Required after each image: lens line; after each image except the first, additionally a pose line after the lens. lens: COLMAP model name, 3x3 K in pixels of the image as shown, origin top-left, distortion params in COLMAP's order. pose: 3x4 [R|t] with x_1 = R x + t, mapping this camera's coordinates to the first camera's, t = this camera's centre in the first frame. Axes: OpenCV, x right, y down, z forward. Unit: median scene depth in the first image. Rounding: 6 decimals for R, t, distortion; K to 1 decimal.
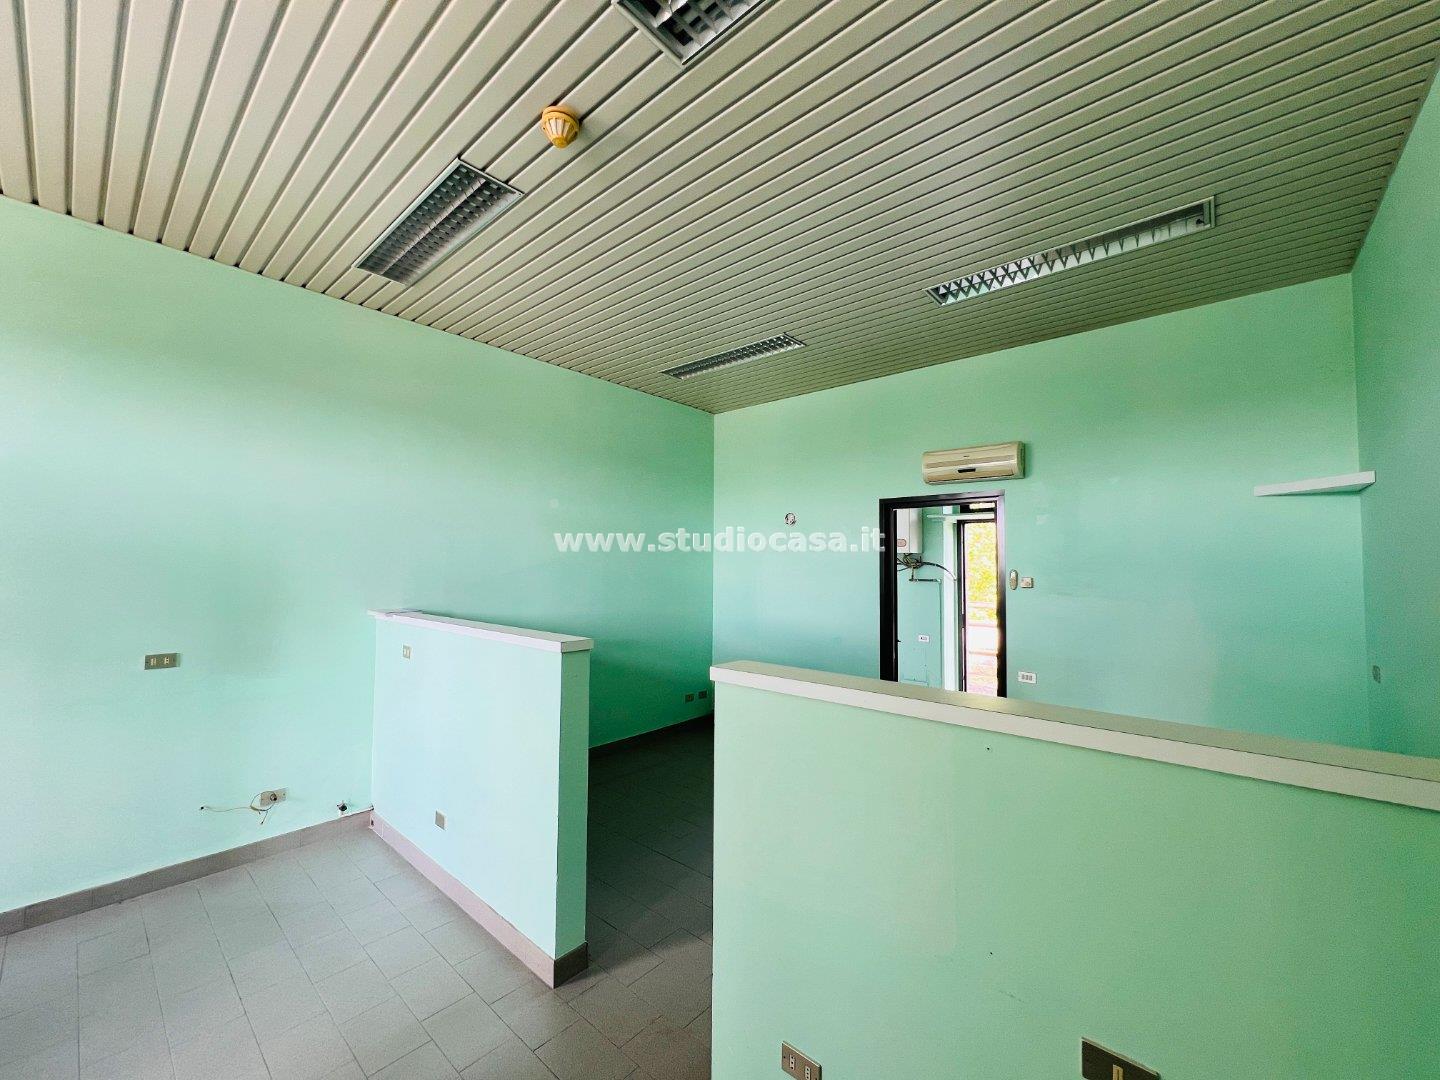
lens RADIAL K [[578.7, 0, 720.2], [0, 578.7, 533.8], [0, 0, 1]] dist [0.000428, -0.000043]
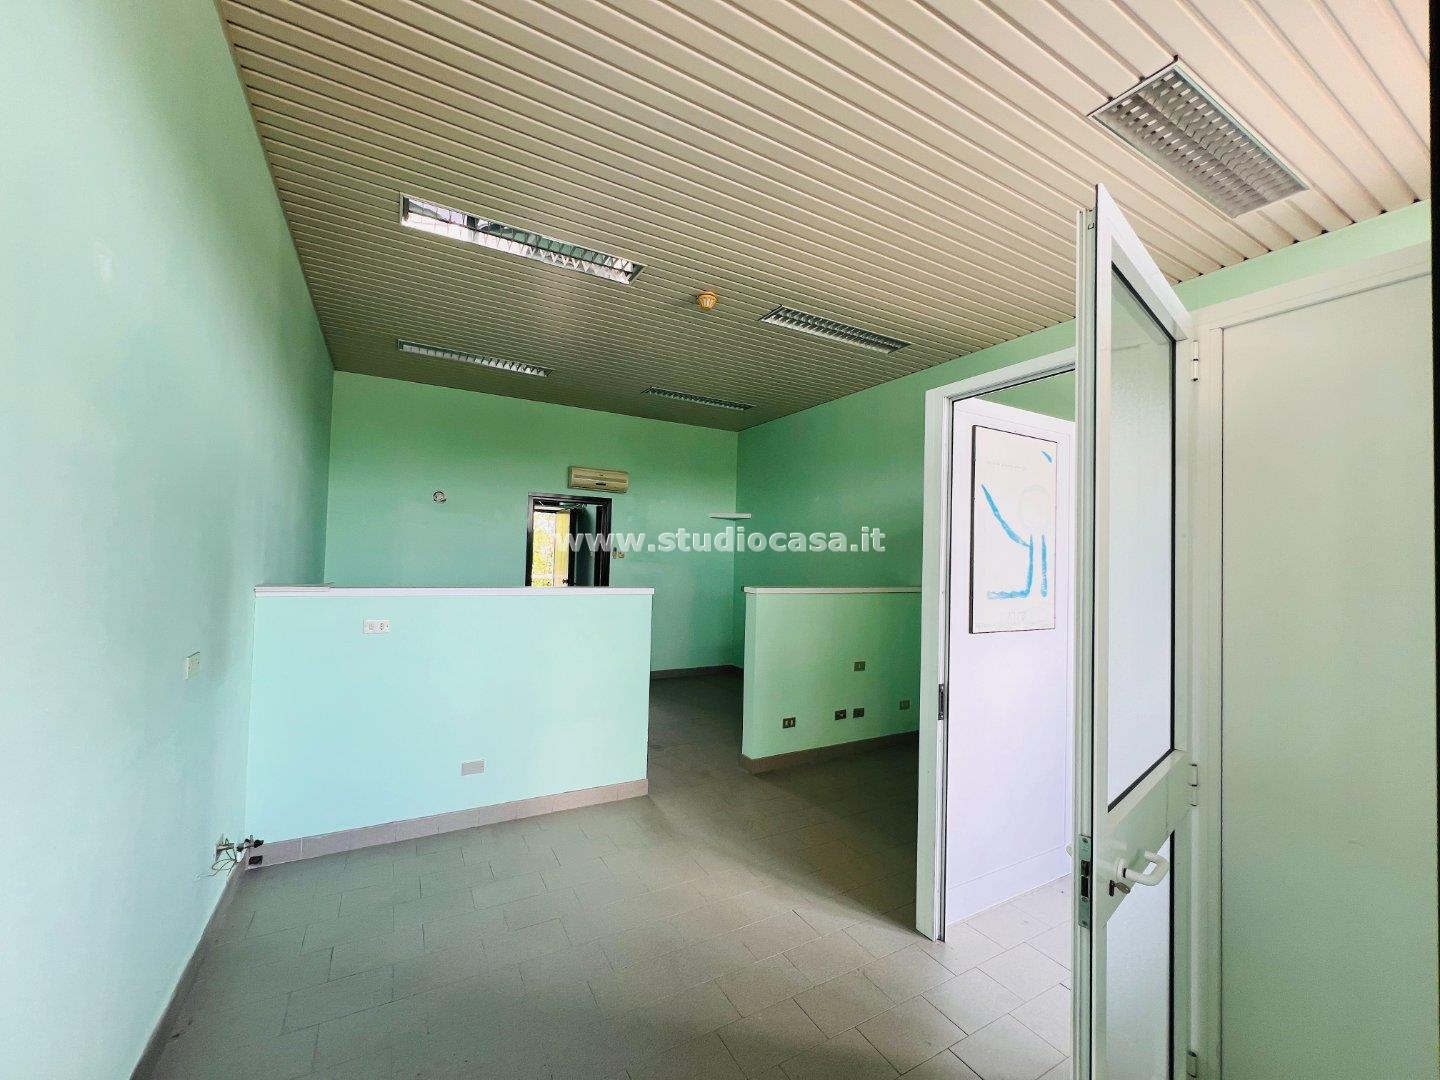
lens RADIAL K [[578.7, 0, 718.4], [0, 578.7, 538.7], [0, 0, 1]] dist [0.000428, -0.000043]
pose [[0.331838, 0.028299, 0.942912, -0.964162], [-0.082262, 0.996610, -0.000960, 0.014637], [-0.939743, -0.077247, 0.333041, 0.156803]]
